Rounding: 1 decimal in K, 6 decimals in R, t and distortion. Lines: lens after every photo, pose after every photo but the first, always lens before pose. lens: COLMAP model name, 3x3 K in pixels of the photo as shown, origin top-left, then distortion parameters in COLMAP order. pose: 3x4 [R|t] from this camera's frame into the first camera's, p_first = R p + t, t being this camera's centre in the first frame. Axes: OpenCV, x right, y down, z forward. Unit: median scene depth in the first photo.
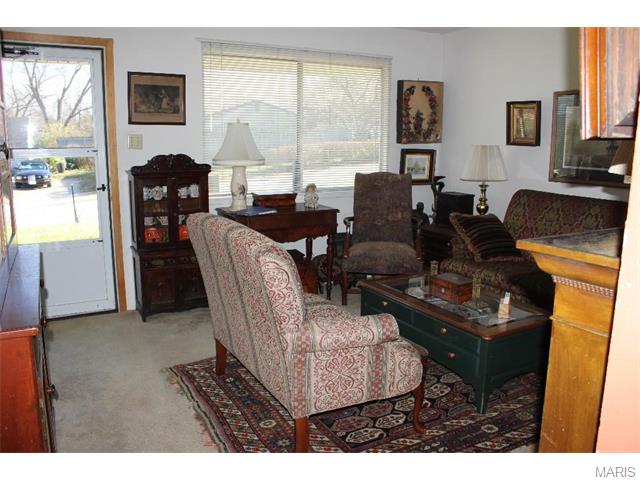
lens RADIAL K [[541.1, 0, 323.1], [0, 541.1, 241.6], [0, 0, 1]] dist [-0.190513, 0.178088]
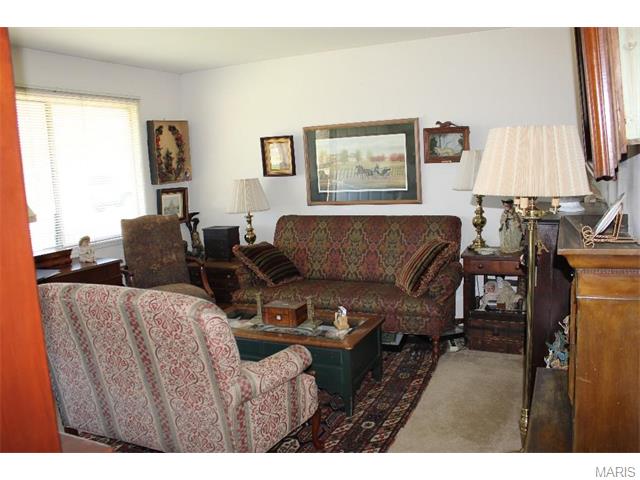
lens RADIAL K [[541.1, 0, 323.1], [0, 541.1, 241.6], [0, 0, 1]] dist [-0.190513, 0.178088]
pose [[0.800326, -0.132475, 0.584747, -0.209433], [0.166000, 0.986119, -0.003793, -0.026358], [-0.576127, 0.100103, 0.811207, 0.043730]]
